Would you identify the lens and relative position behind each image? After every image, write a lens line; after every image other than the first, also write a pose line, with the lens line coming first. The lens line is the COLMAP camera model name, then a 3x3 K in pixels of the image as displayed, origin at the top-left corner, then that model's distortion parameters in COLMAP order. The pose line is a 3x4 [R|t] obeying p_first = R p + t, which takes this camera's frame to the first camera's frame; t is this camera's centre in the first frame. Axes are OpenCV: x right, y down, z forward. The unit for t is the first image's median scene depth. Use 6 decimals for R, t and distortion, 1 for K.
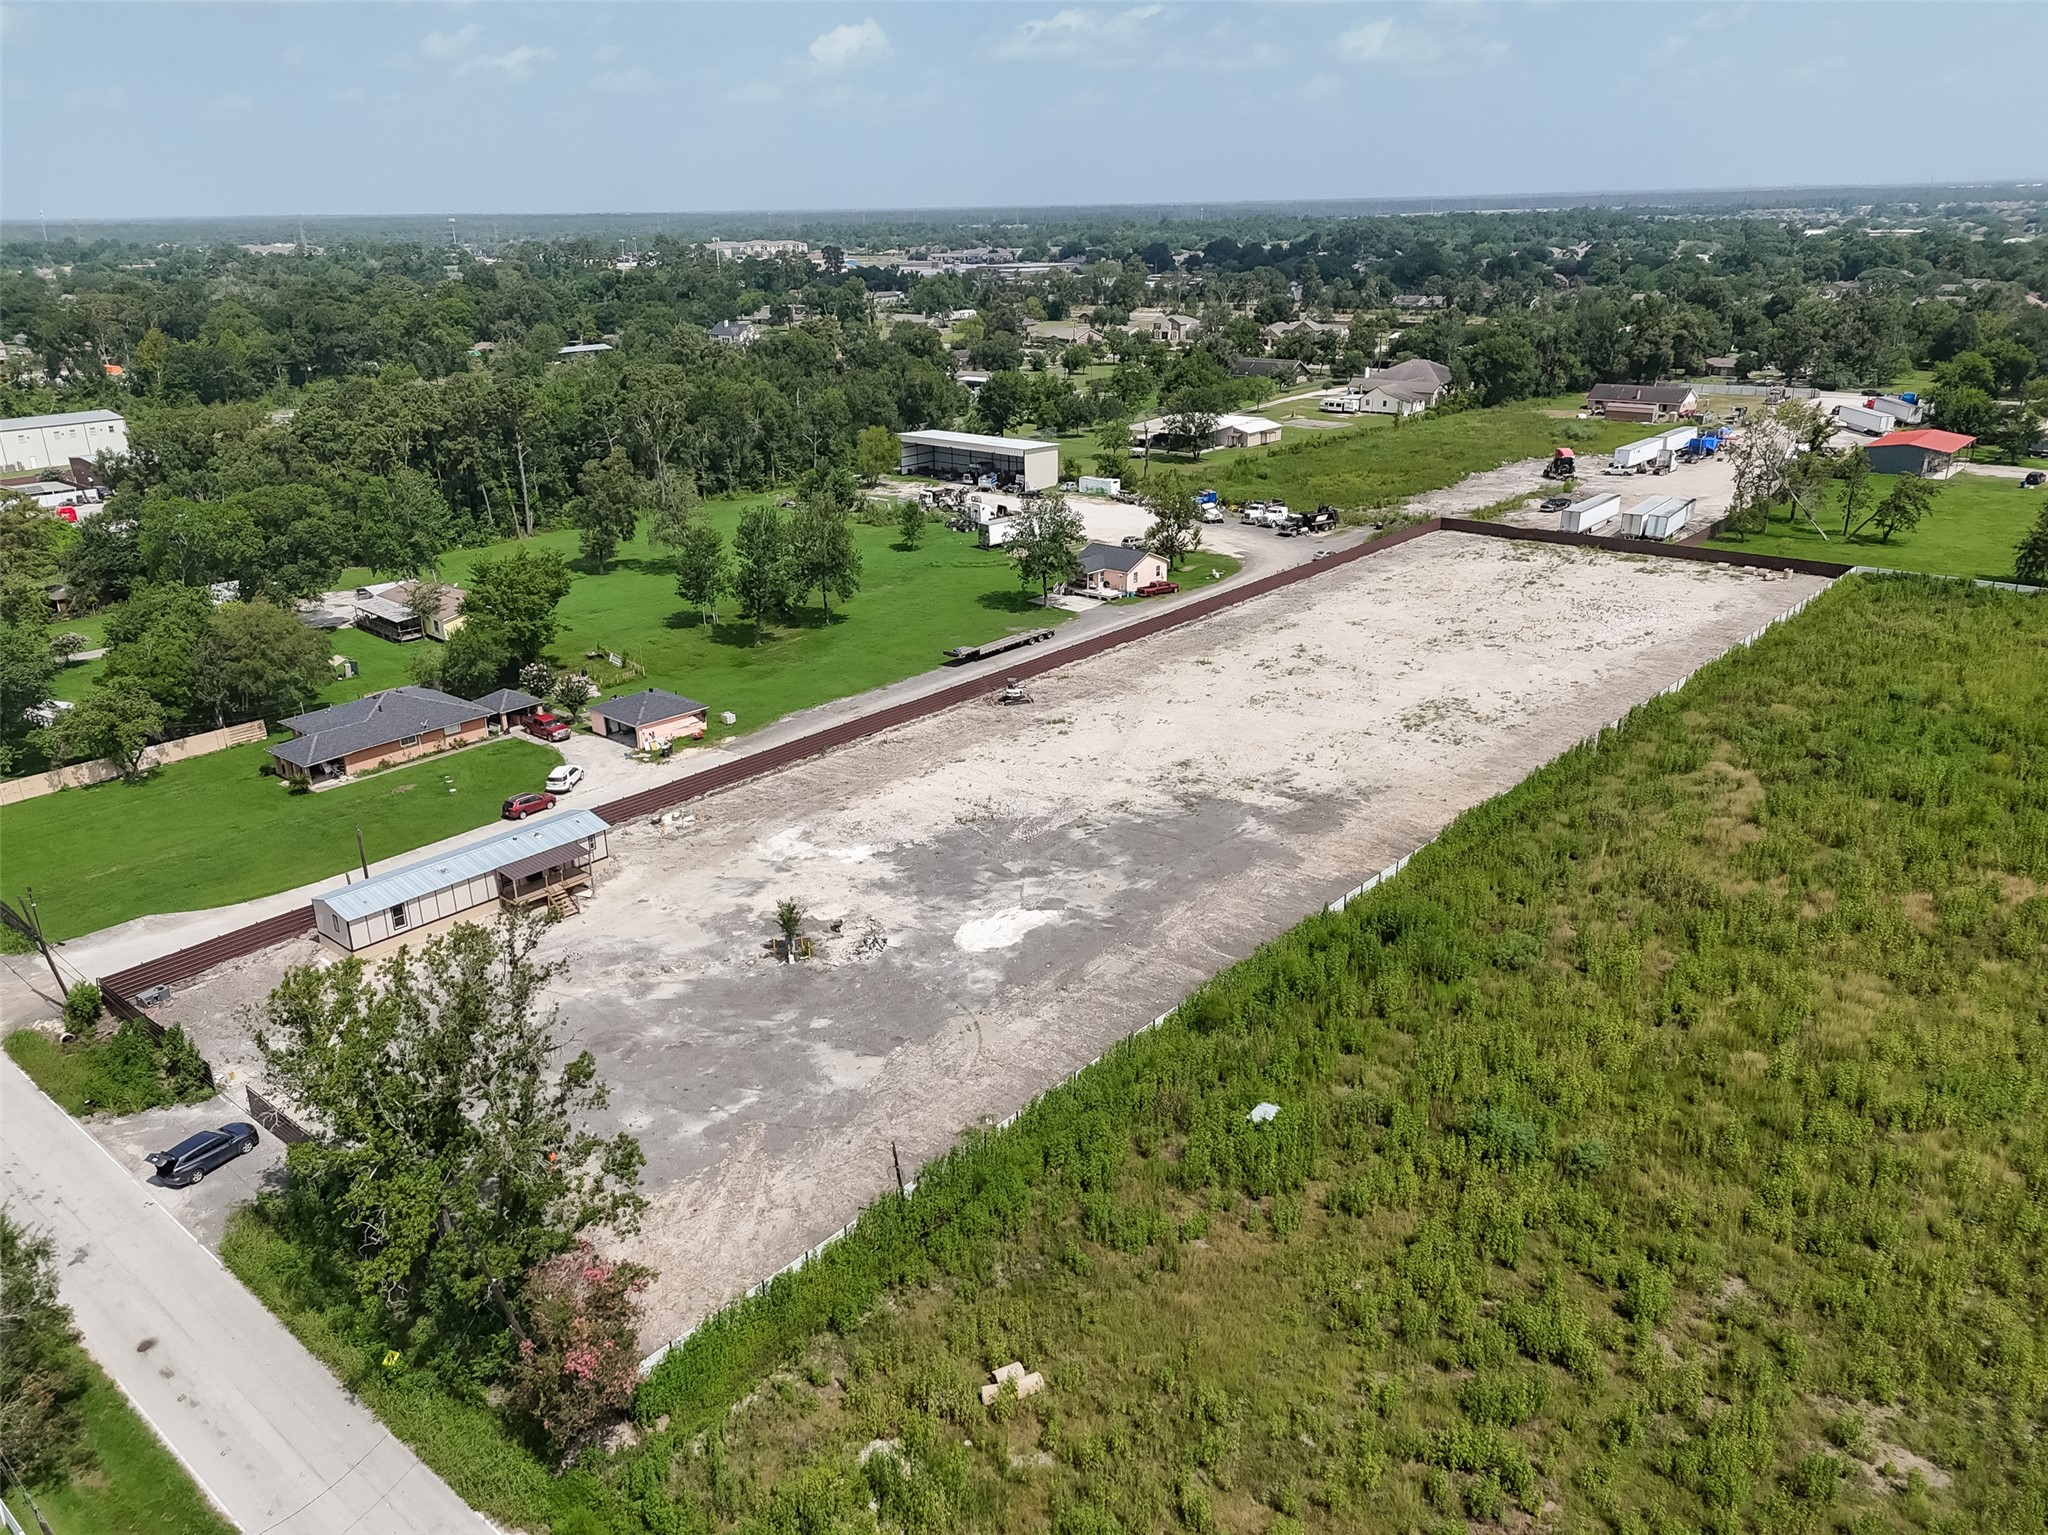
lens RADIAL K [[1496.5, 0, 1017.8], [0, 1496.5, 781.5], [0, 0, 1]] dist [0.084970, -0.084860]
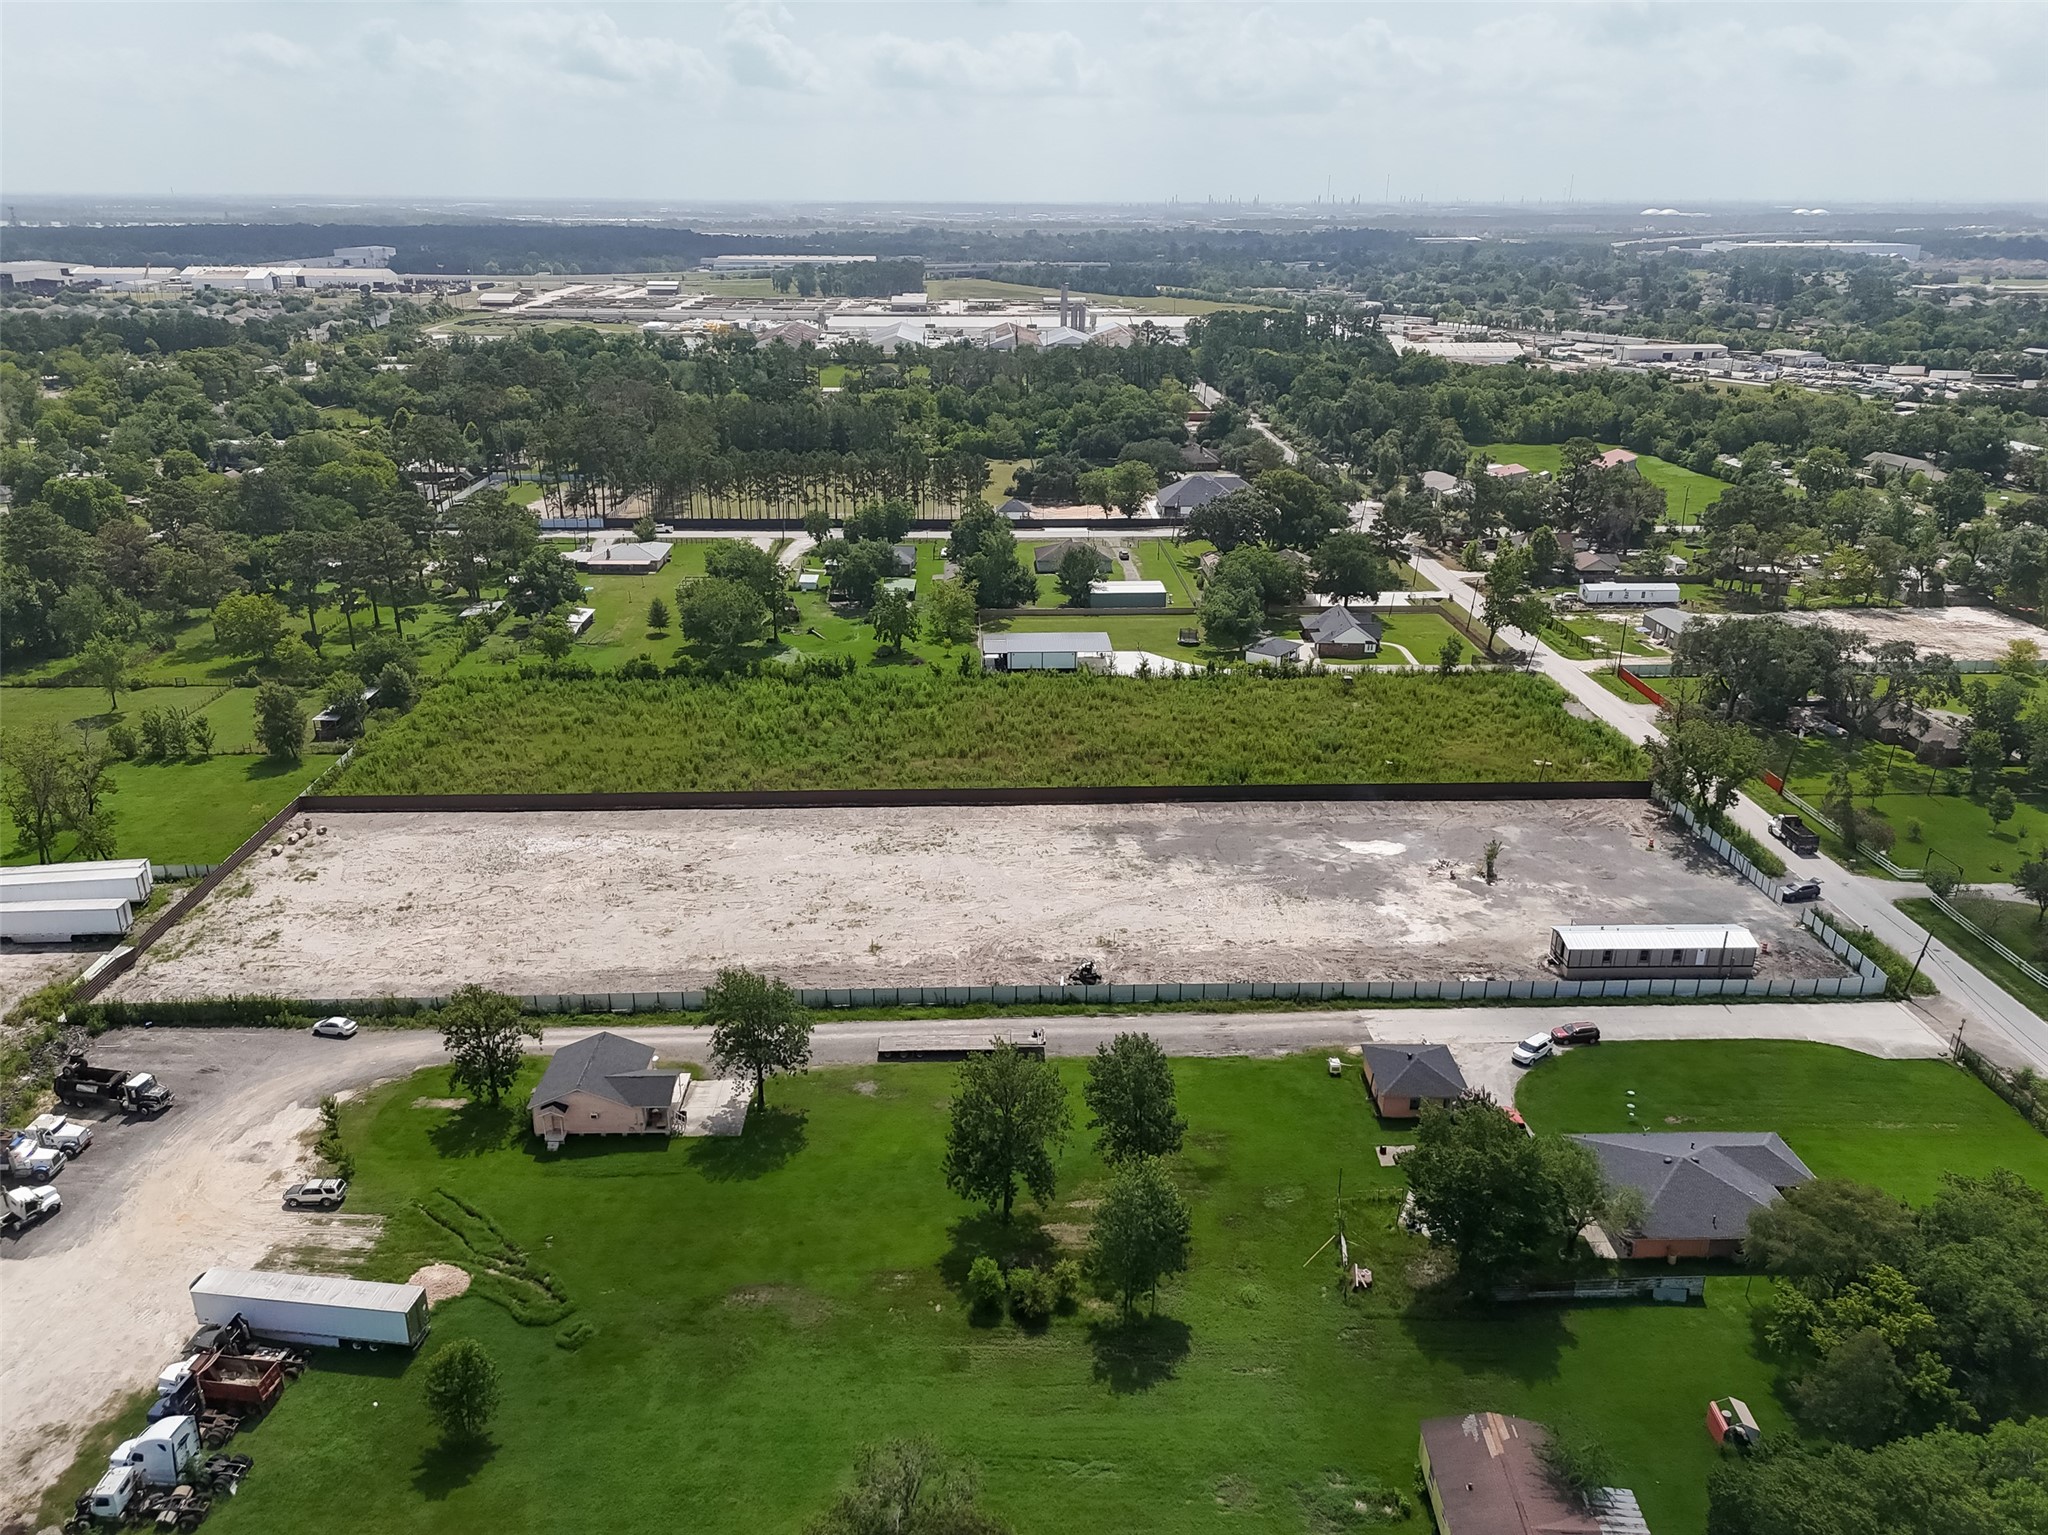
lens RADIAL K [[1496.5, 0, 1013.9], [0, 1496.5, 778.7], [0, 0, 1]] dist [0.084970, -0.084860]
pose [[-0.683130, -0.246671, 0.687376, -0.701761], [0.270974, 0.788424, 0.552233, -0.812958], [-0.678164, 0.563508, -0.471755, 1.557196]]
